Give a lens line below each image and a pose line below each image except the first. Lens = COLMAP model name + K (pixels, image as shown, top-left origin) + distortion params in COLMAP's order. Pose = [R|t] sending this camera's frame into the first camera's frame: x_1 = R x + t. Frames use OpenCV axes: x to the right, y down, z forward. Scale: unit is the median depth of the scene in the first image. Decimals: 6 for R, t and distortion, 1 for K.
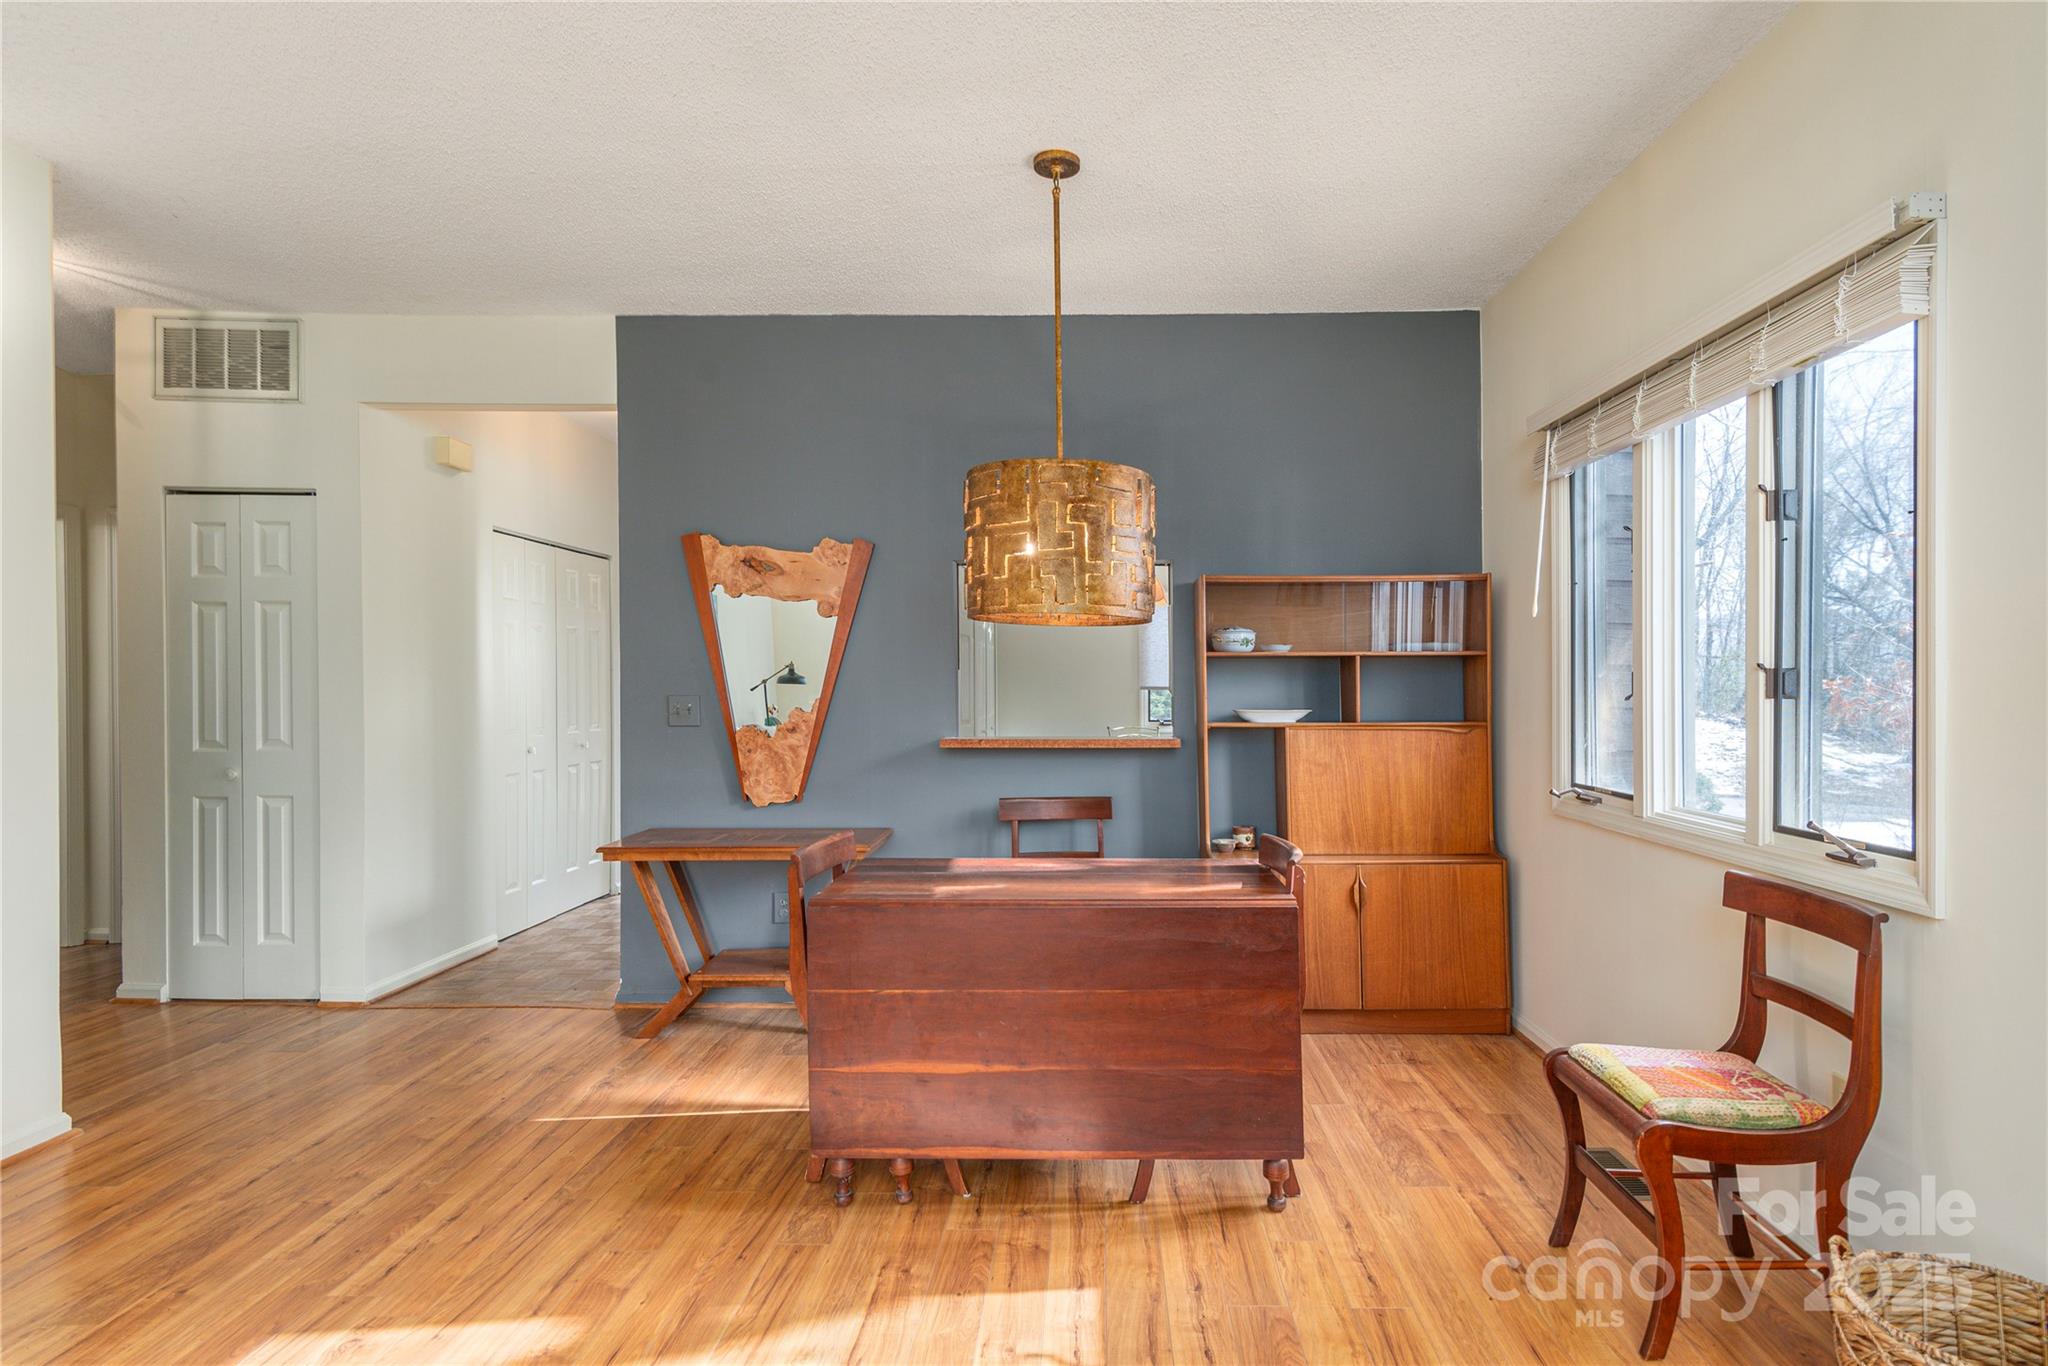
lens RADIAL K [[1027.5, 0, 1077.6], [0, 1027.5, 708.5], [0, 0, 1]] dist [0.011039, 0.000415]
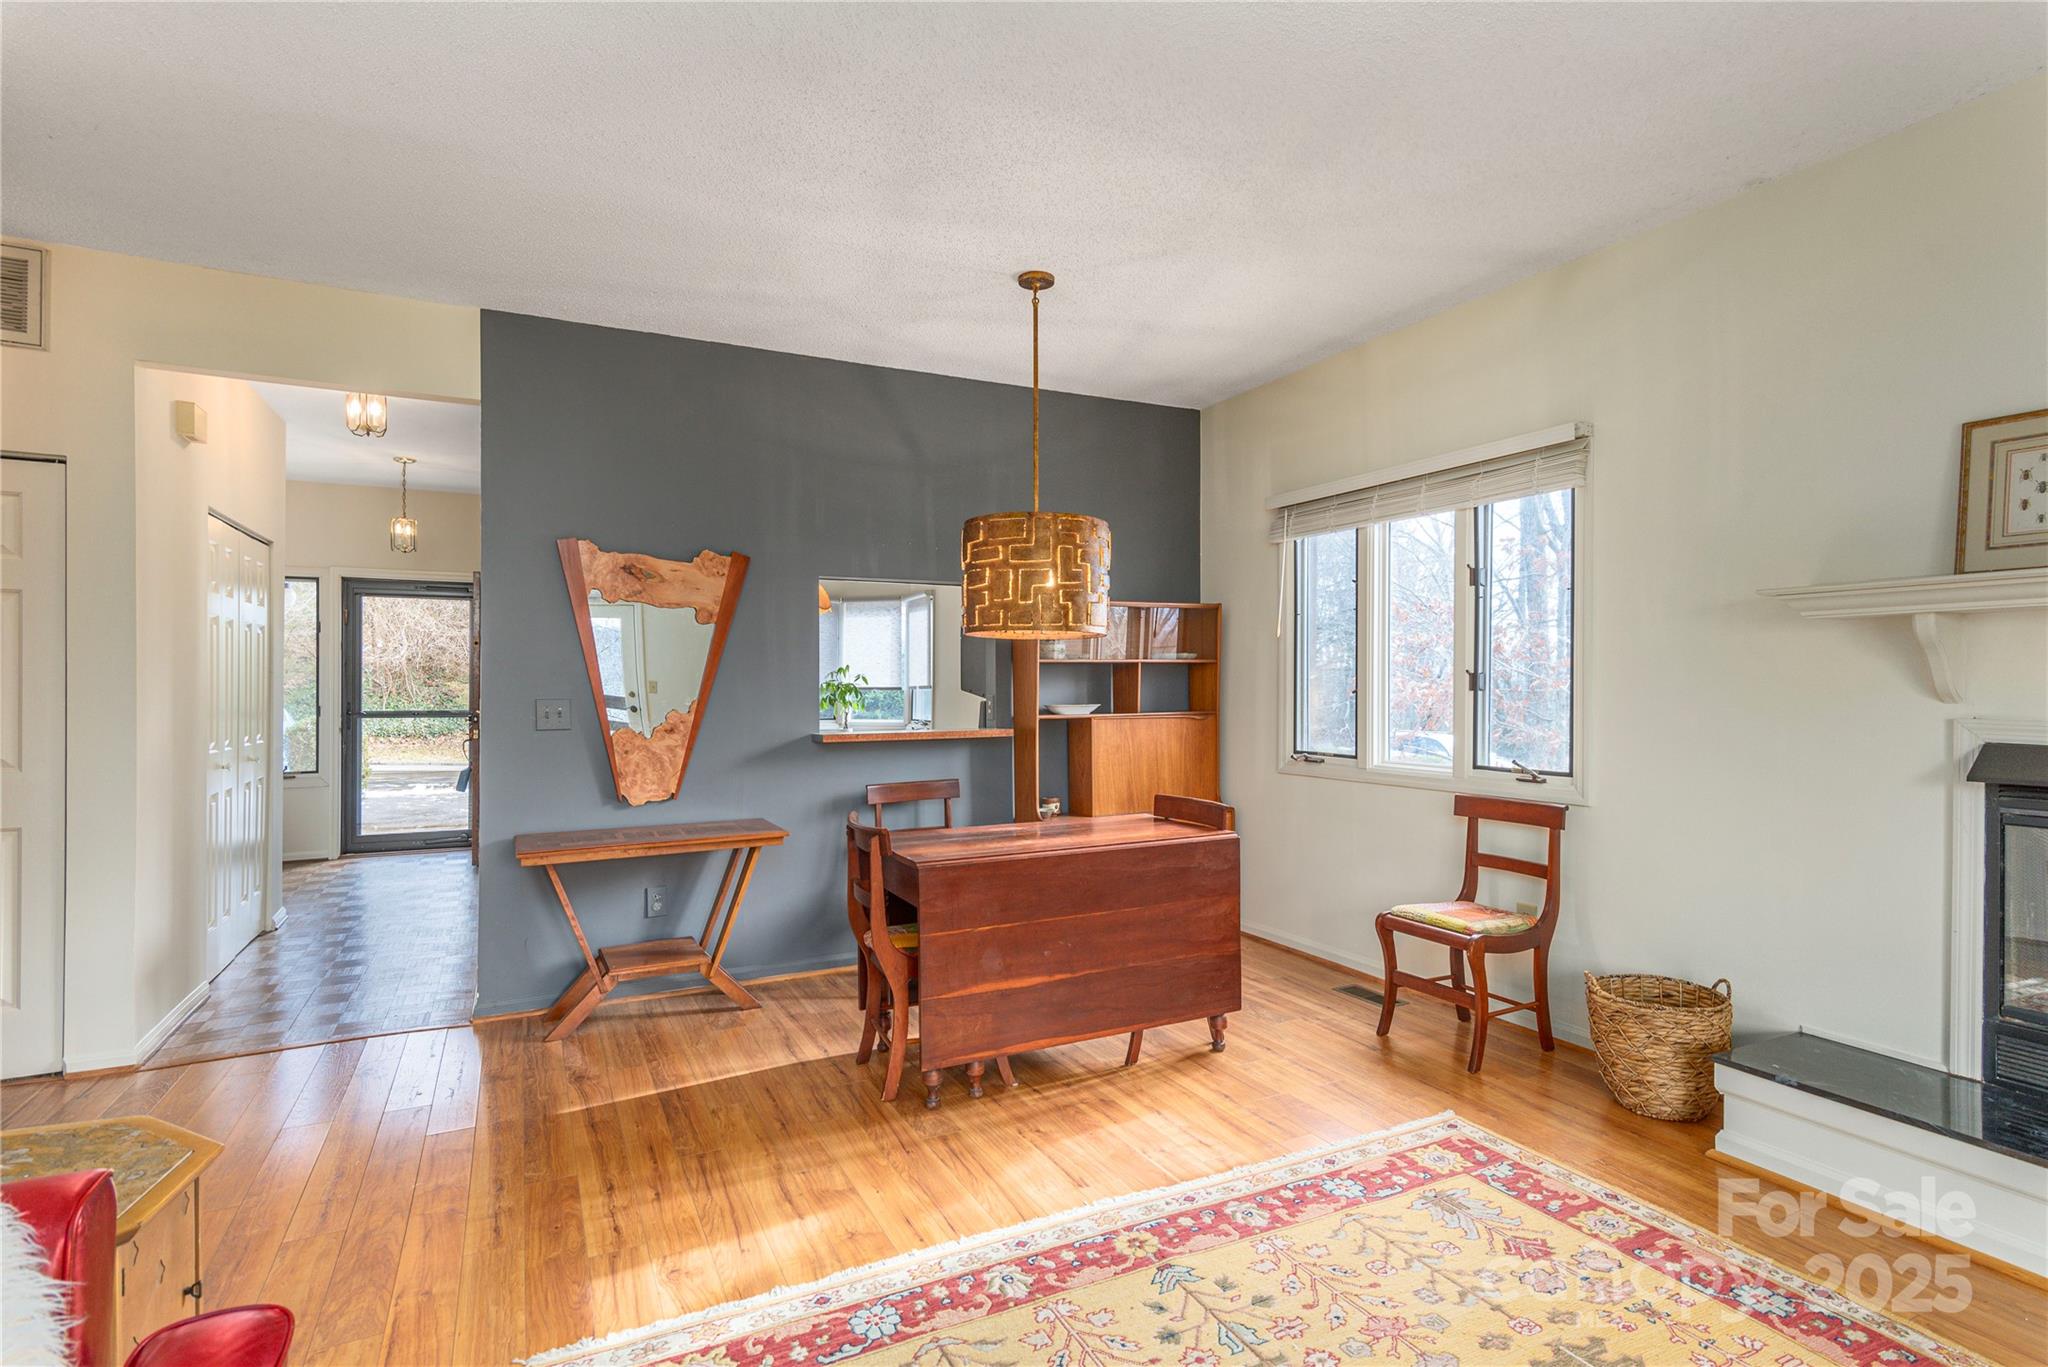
lens RADIAL K [[1001.5, 0, 1018.5], [0, 1001.5, 706.9], [0, 0, 1]] dist [0.008648, 0.000578]
pose [[0.889318, -0.016204, 0.457002, -0.450571], [0.016756, 0.999856, 0.002844, -0.000429], [-0.456982, 0.005129, 0.889461, -0.076537]]
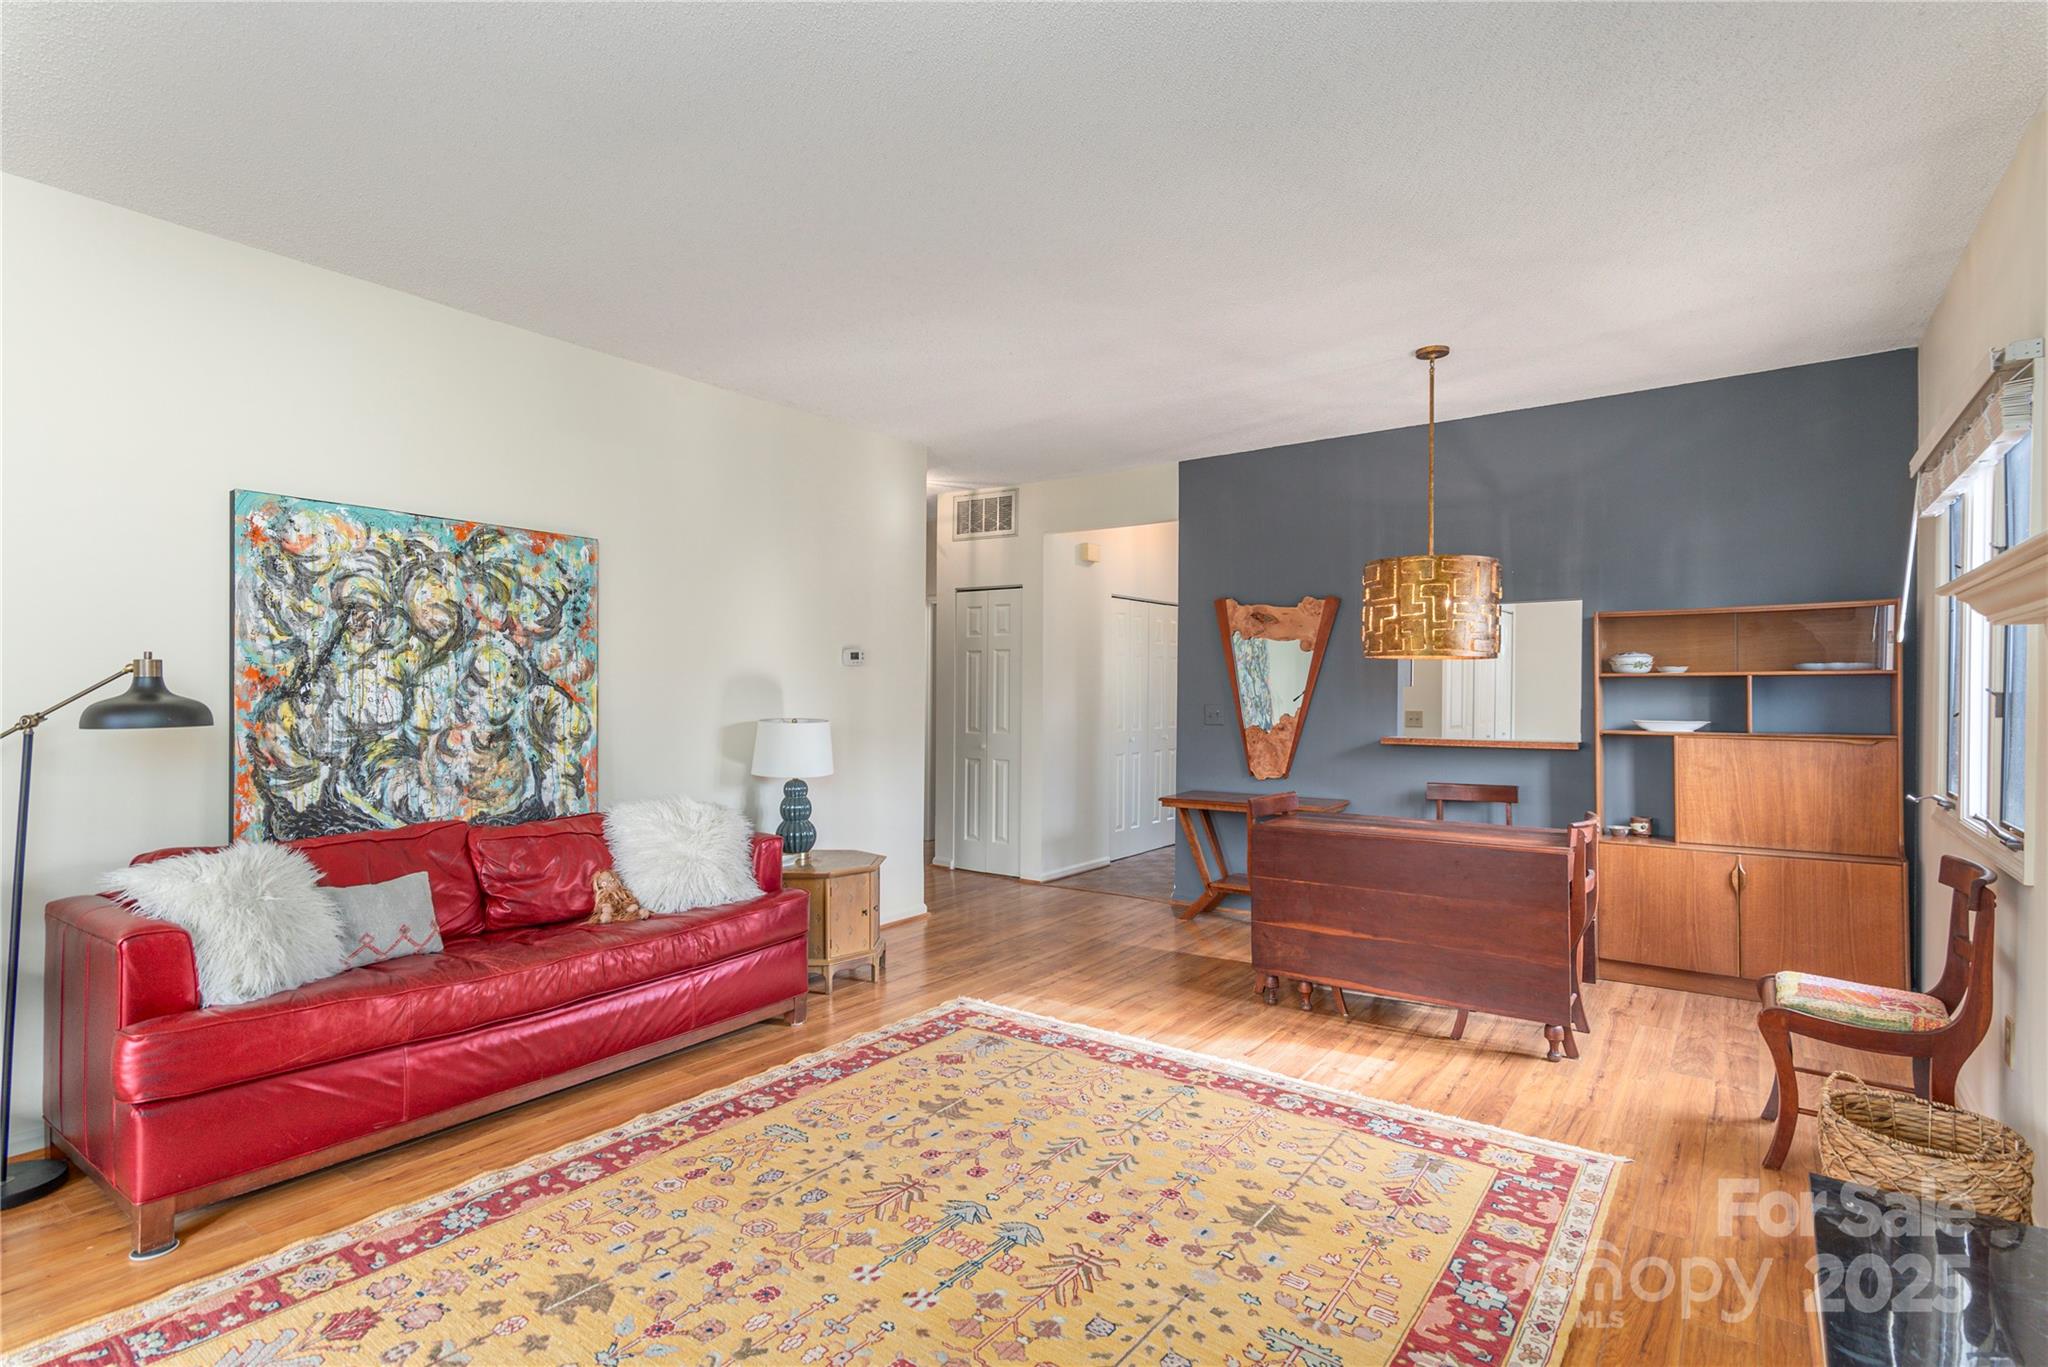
lens RADIAL K [[990.0, 0, 1023.3], [0, 990.0, 726.1], [0, 0, 1]] dist [0.001893, 0.000344]
pose [[0.814207, 0.021311, -0.580184, 0.253253], [-0.013471, 0.999751, 0.017817, -0.003274], [0.580419, -0.006691, 0.814291, -0.381881]]
